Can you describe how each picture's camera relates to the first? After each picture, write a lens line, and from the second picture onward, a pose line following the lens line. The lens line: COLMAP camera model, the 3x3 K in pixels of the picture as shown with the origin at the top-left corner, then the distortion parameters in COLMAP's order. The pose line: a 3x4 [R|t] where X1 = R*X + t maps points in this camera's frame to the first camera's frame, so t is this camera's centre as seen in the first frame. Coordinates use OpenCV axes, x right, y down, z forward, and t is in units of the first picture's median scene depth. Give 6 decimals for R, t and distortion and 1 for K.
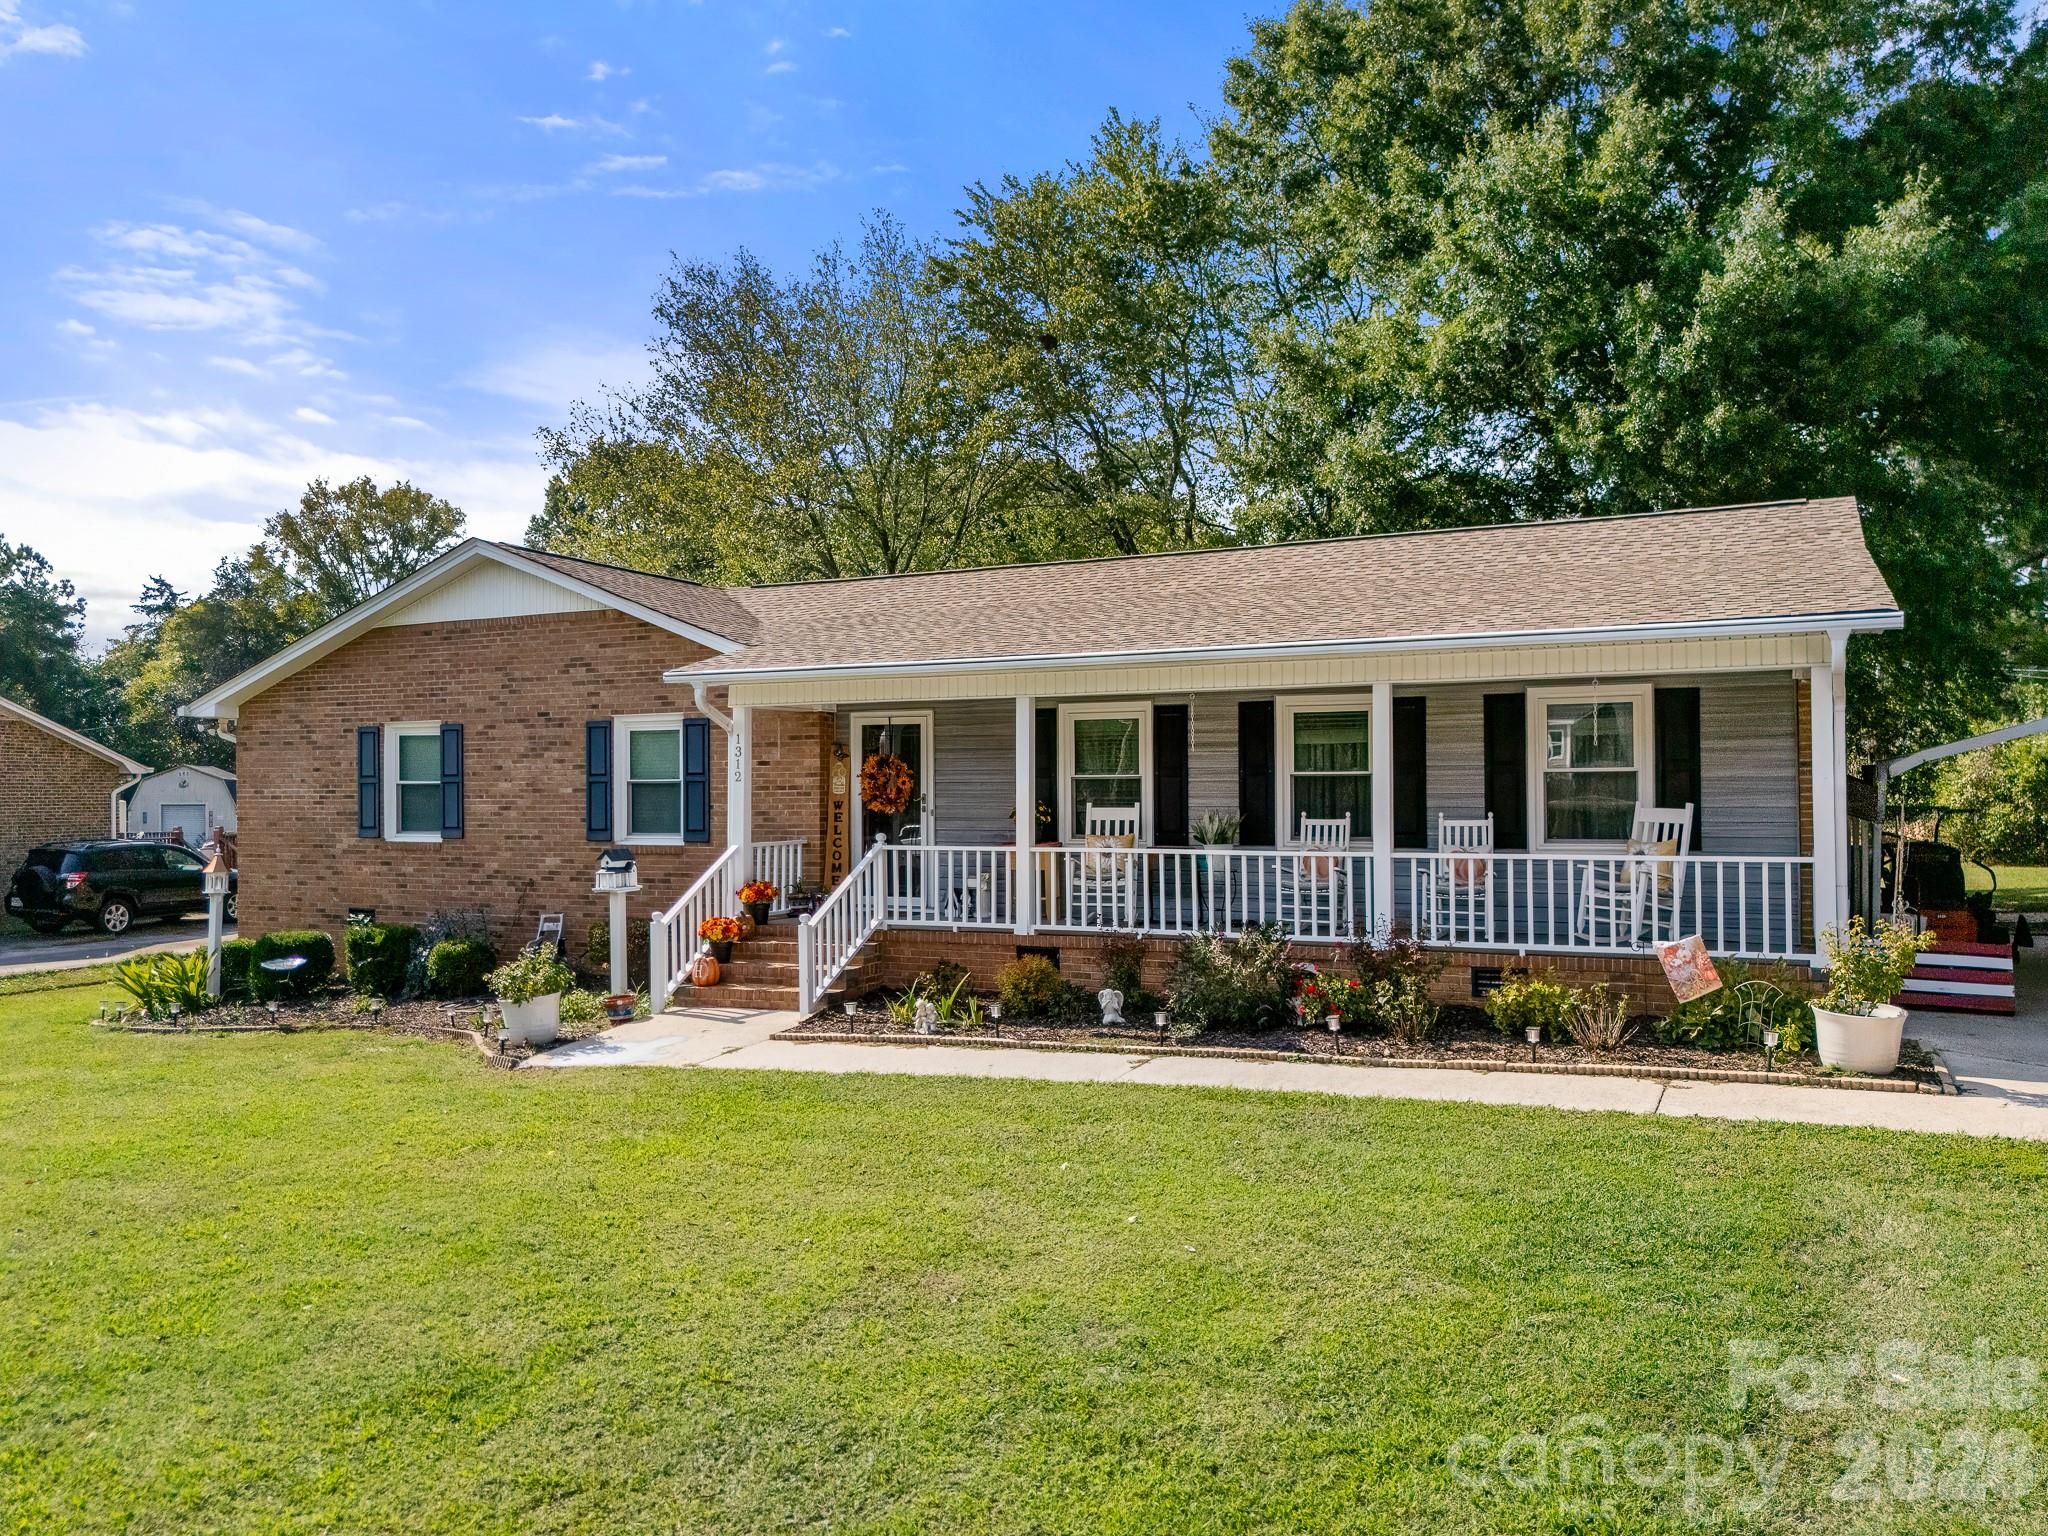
lens RADIAL K [[1586.4, 0, 1021.1], [0, 1586.4, 769.8], [0, 0, 1]] dist [0.010563, 0.007503]
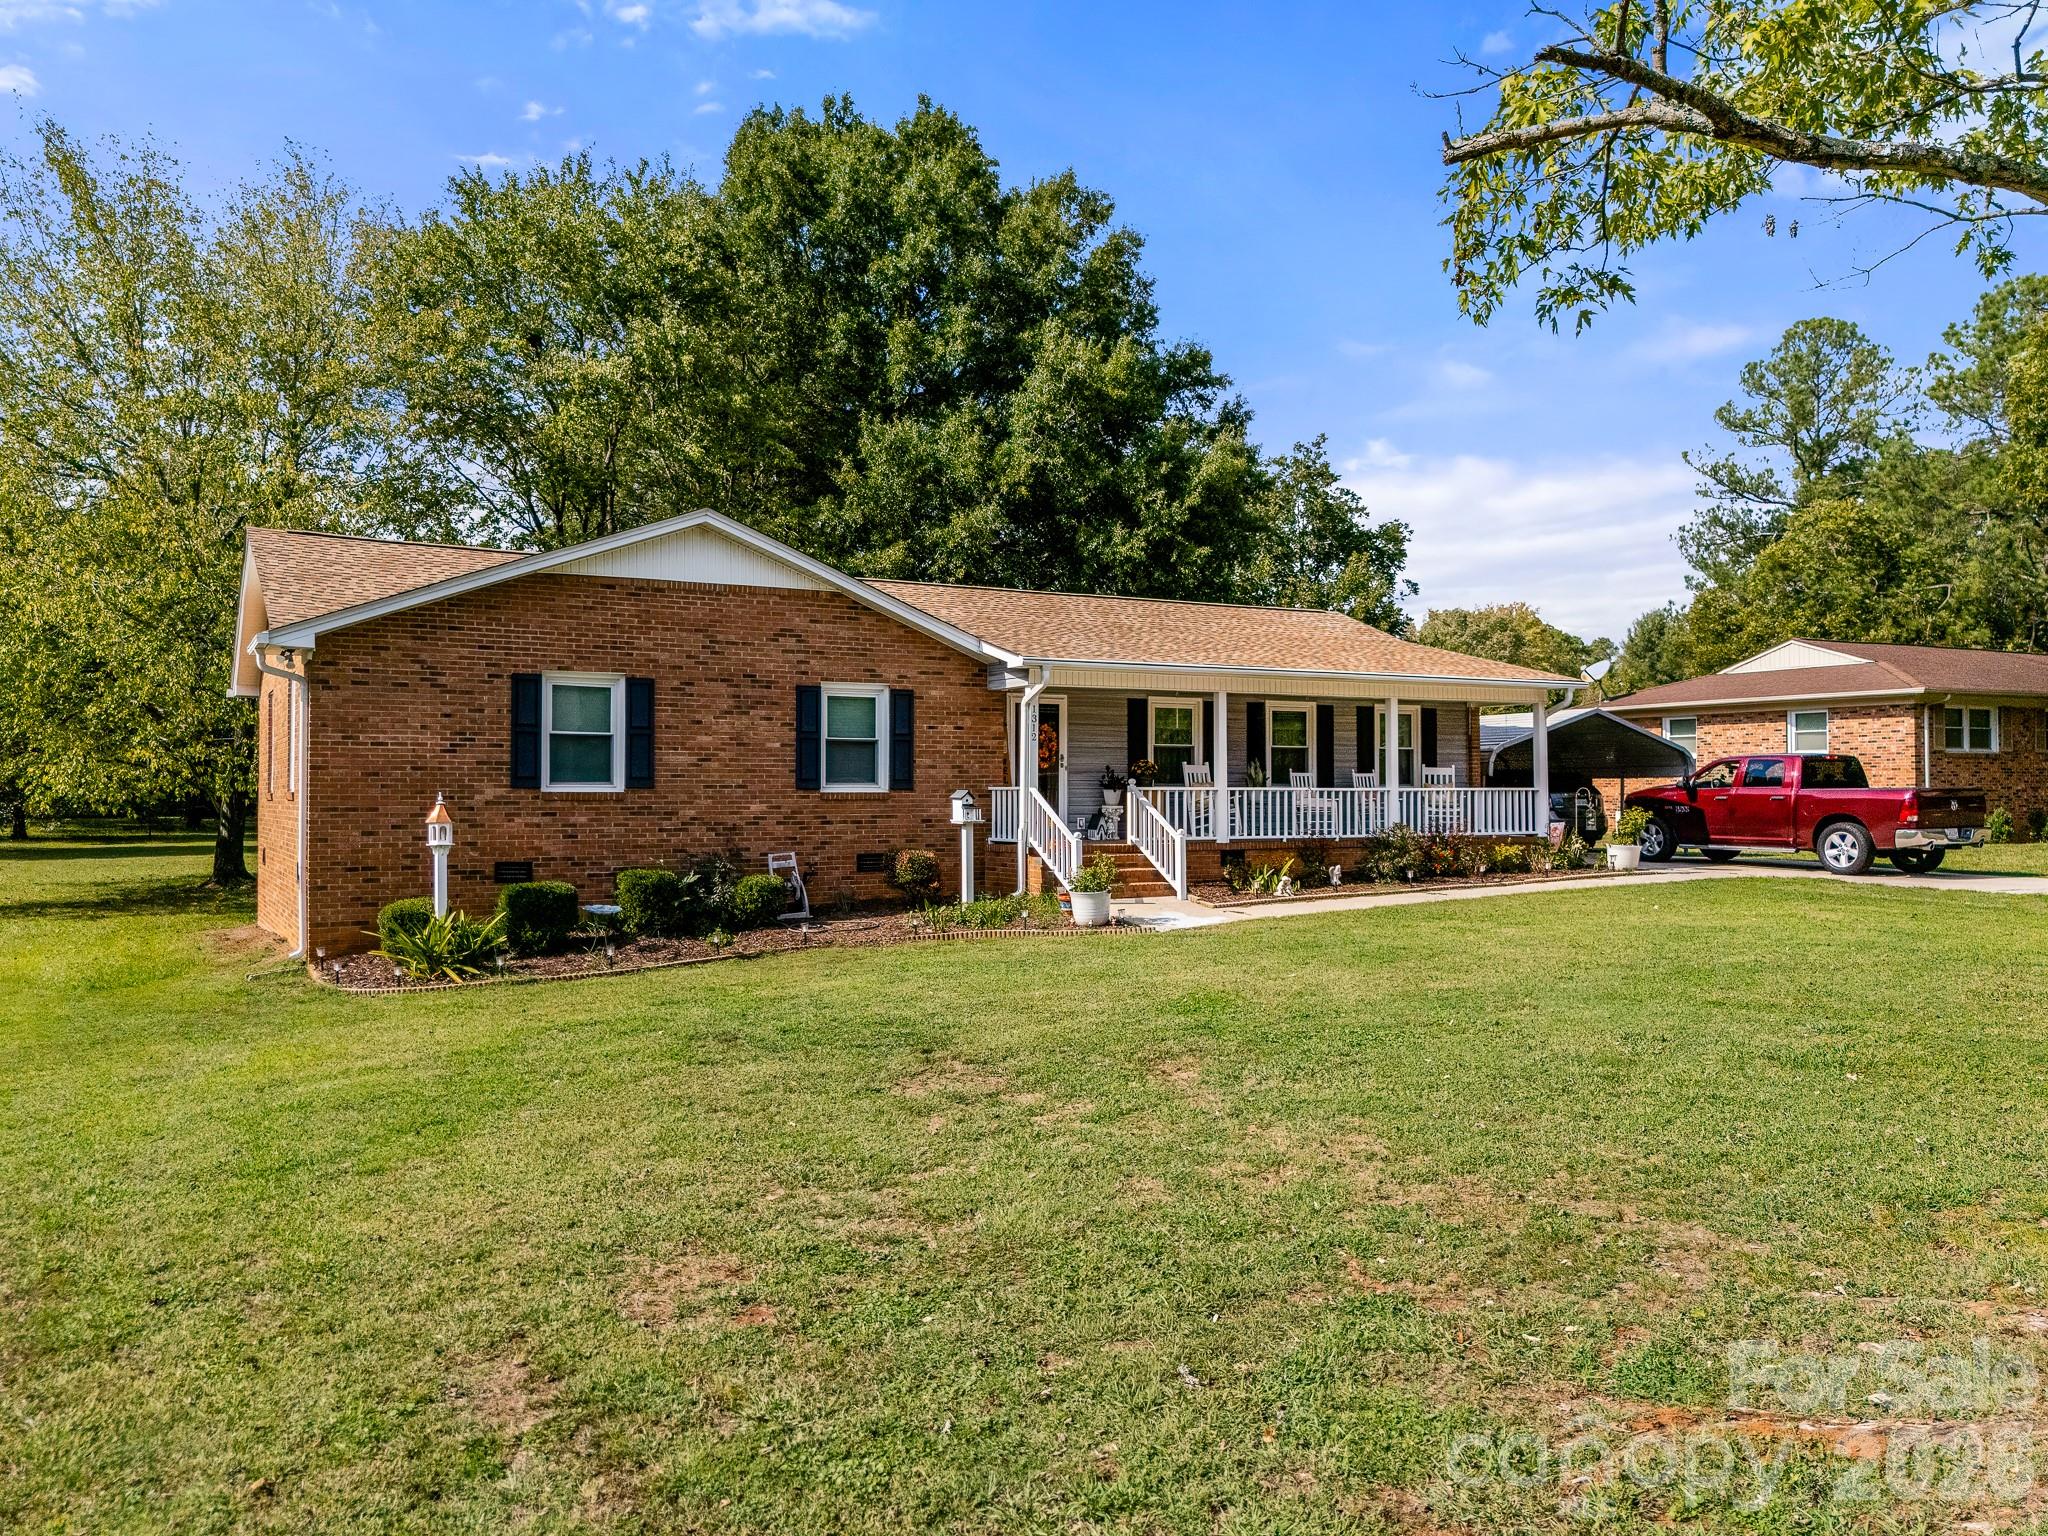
lens RADIAL K [[1428.3, 0, 1034.5], [0, 1428.3, 764.2], [0, 0, 1]] dist [0.010277, 0.000440]
pose [[0.570834, 0.013048, 0.820962, -1.113258], [-0.020695, 0.999785, -0.001501, 0.026792], [-0.820804, -0.016133, 0.570981, 0.285858]]
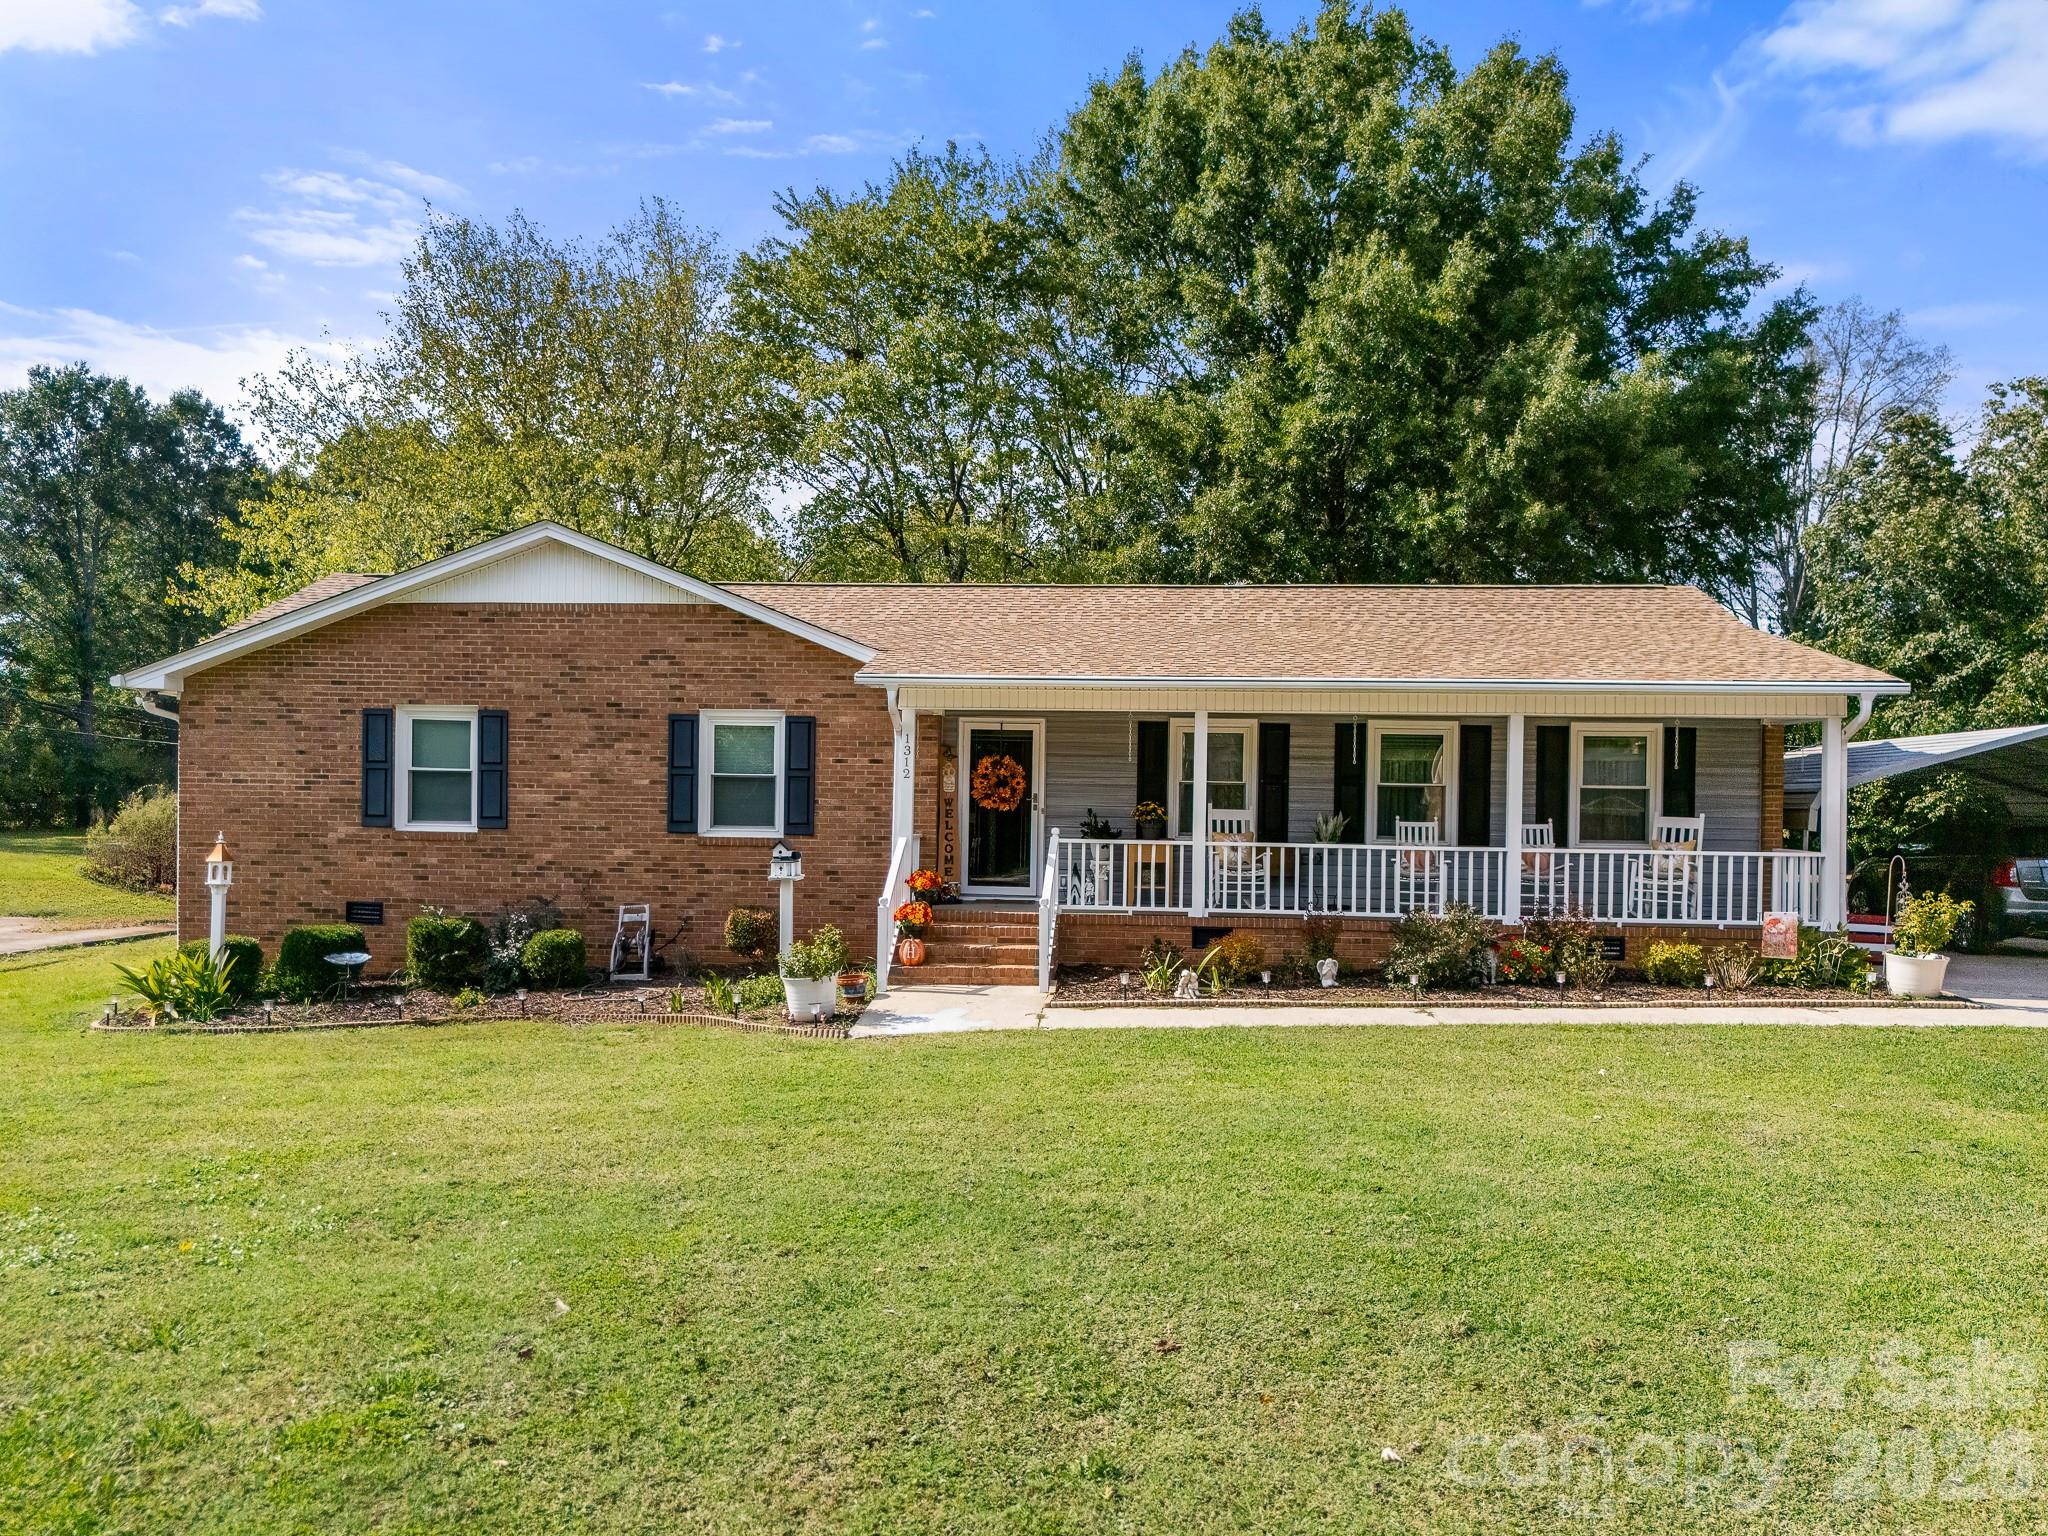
lens RADIAL K [[1586.4, 0, 1043.4], [0, 1586.4, 788.9], [0, 0, 1]] dist [0.010563, 0.007503]
pose [[0.920508, 0.023140, 0.390037, -0.484514], [-0.026468, 0.999645, 0.003159, 0.008184], [-0.389825, -0.013231, 0.920794, -0.025475]]
